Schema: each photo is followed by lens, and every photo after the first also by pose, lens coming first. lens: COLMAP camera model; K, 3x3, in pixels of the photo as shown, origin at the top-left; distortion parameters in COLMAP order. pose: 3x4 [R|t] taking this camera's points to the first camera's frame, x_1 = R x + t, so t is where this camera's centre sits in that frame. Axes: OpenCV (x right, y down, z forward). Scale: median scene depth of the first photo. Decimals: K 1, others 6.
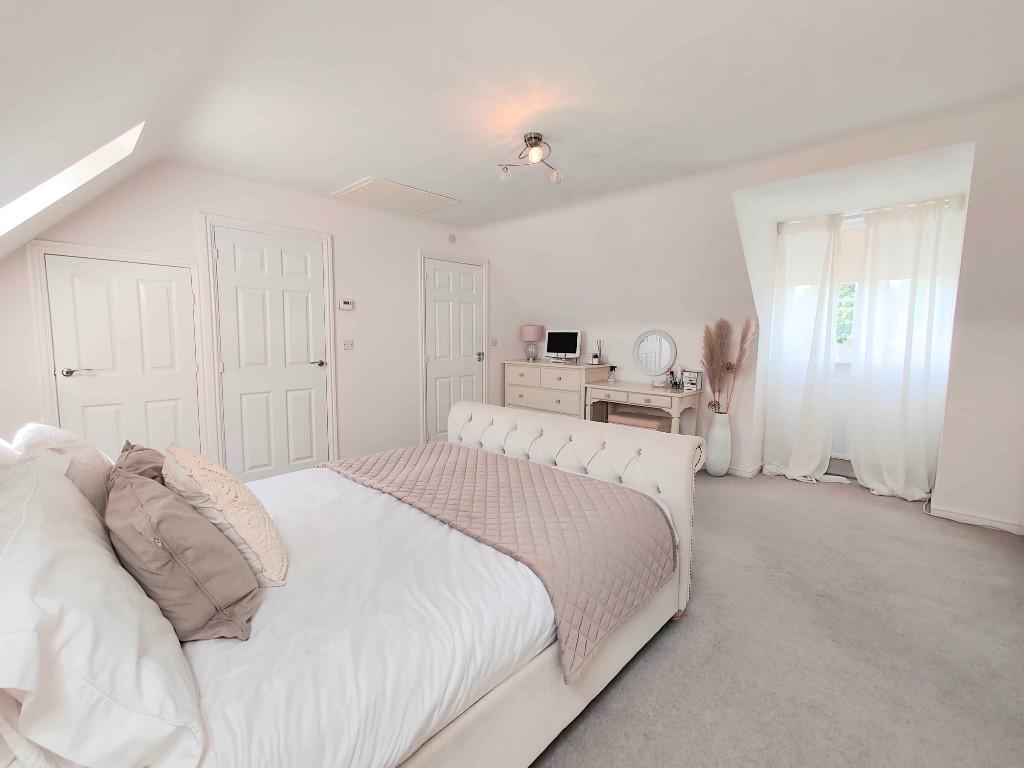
lens RADIAL K [[450.3, 0, 510.1], [0, 450.3, 380.9], [0, 0, 1]] dist [0.003446, -0.000106]
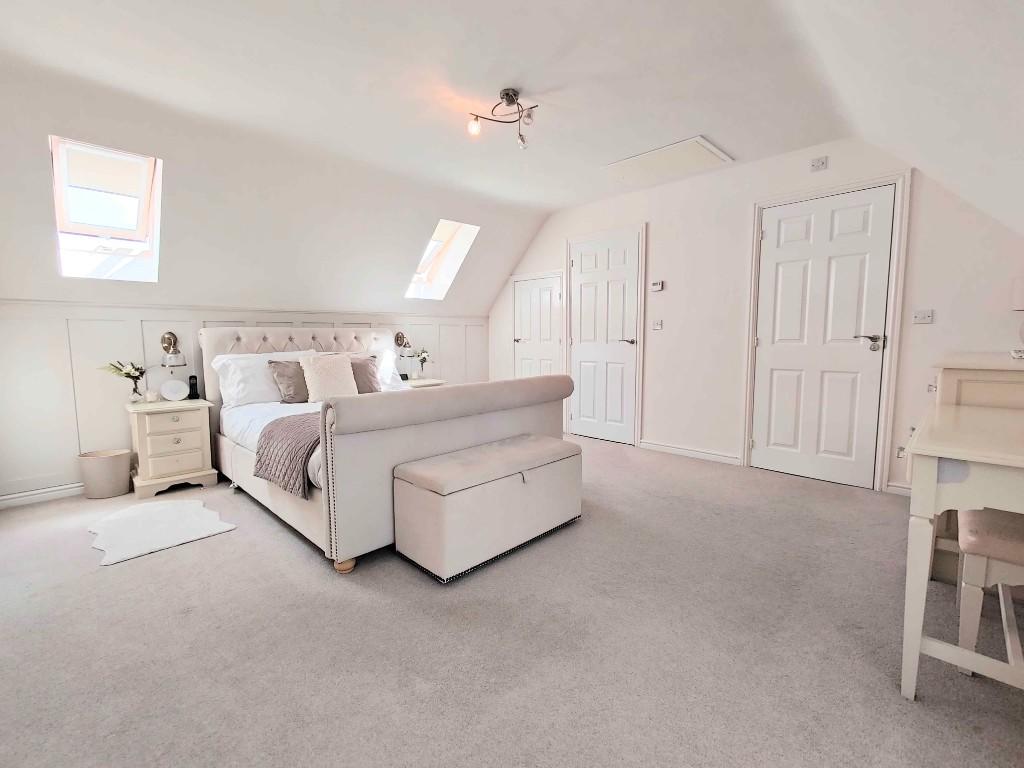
lens RADIAL K [[450.3, 0, 510.1], [0, 450.3, 380.9], [0, 0, 1]] dist [0.003446, -0.000106]
pose [[-0.004738, 0.131466, -0.991309, 0.574049], [-0.060921, 0.989441, 0.131510, -0.057682], [0.998131, 0.061014, 0.003322, 0.558853]]
